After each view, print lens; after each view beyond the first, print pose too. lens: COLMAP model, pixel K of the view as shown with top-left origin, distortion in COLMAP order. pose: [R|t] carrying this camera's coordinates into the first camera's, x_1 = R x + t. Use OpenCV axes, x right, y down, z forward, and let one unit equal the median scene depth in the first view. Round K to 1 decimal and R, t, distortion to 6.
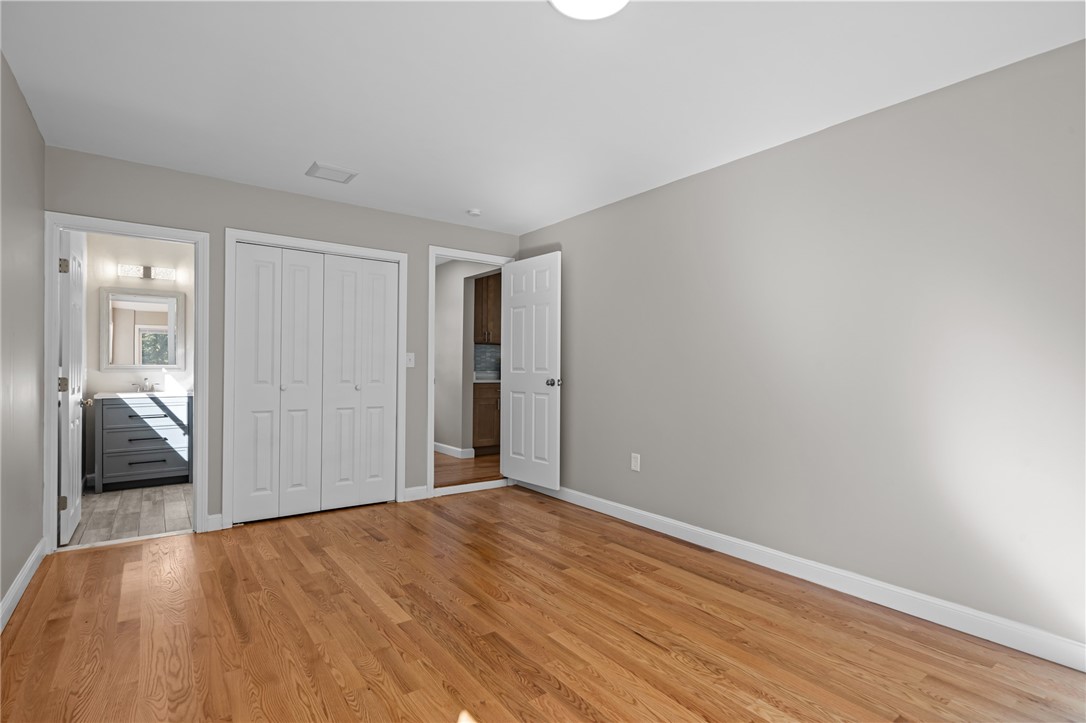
lens RADIAL K [[528.4, 0, 535.2], [0, 528.4, 364.9], [0, 0, 1]] dist [0.005589, -0.000717]
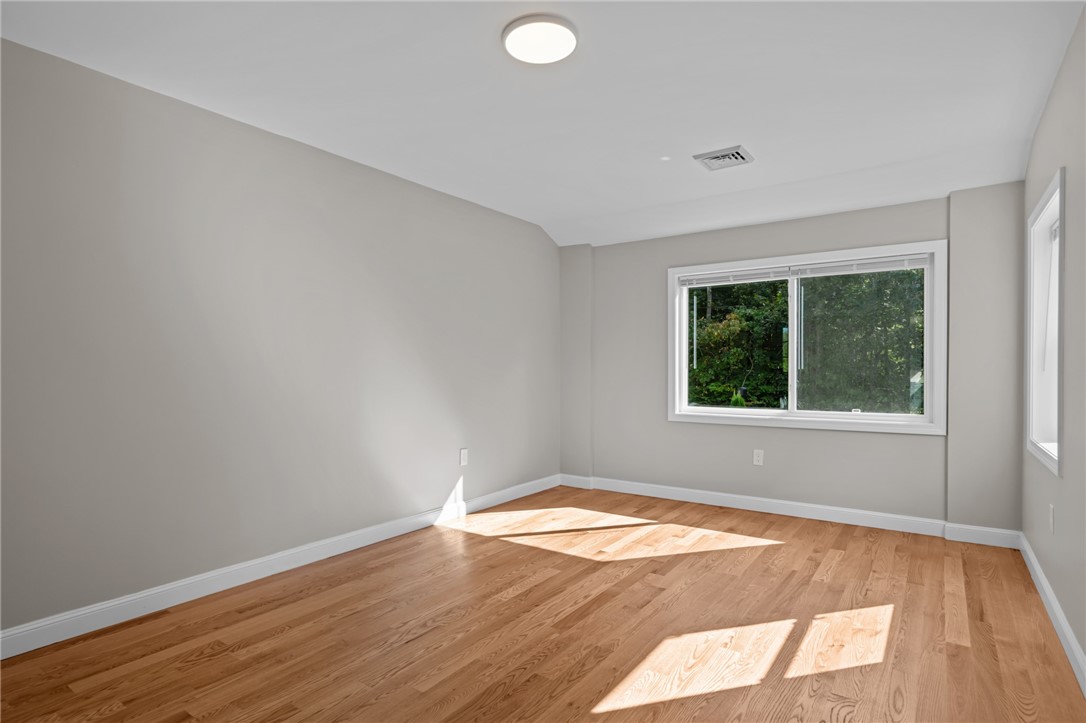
lens RADIAL K [[560.5, 0, 535.1], [0, 560.5, 360.5], [0, 0, 1]] dist [0.001884, 0.000369]
pose [[-0.311378, 0.003899, 0.950278, -0.644067], [-0.007652, 0.999949, -0.006610, -0.001472], [-0.950255, -0.009330, -0.311333, 0.829279]]
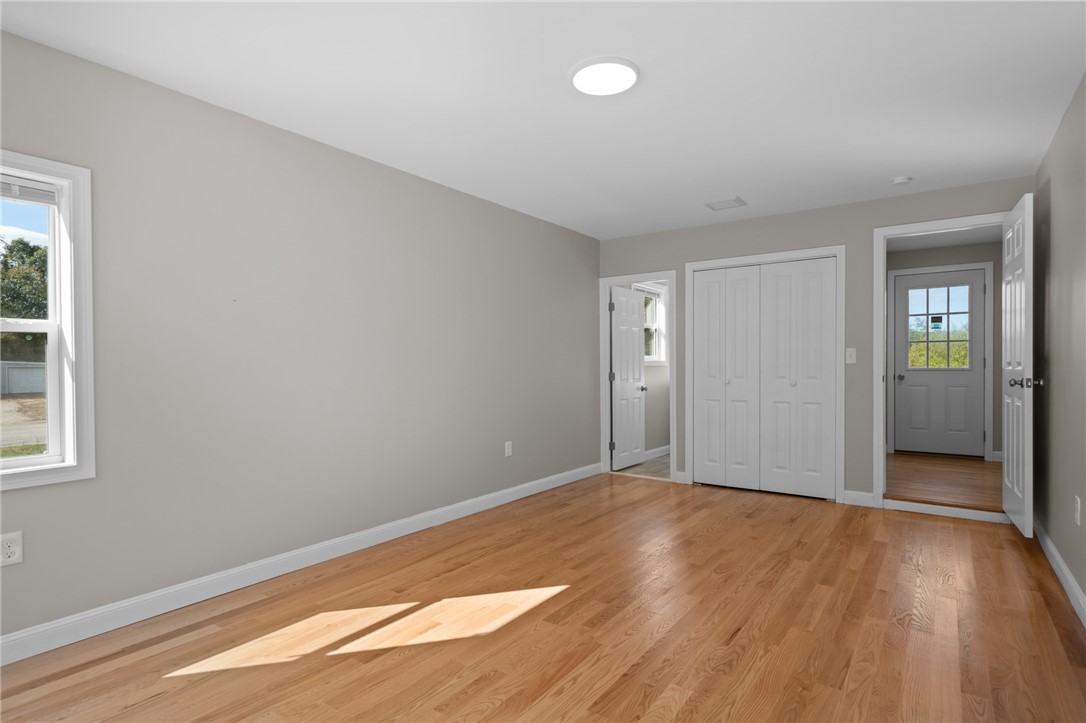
lens RADIAL K [[560.5, 0, 539.7], [0, 560.5, 366.4], [0, 0, 1]] dist [0.001884, 0.000369]
pose [[0.304972, -0.007068, -0.952335, 0.822853], [0.015932, 0.999870, -0.002319, 0.004633], [0.952228, -0.014465, 0.305045, 0.243735]]
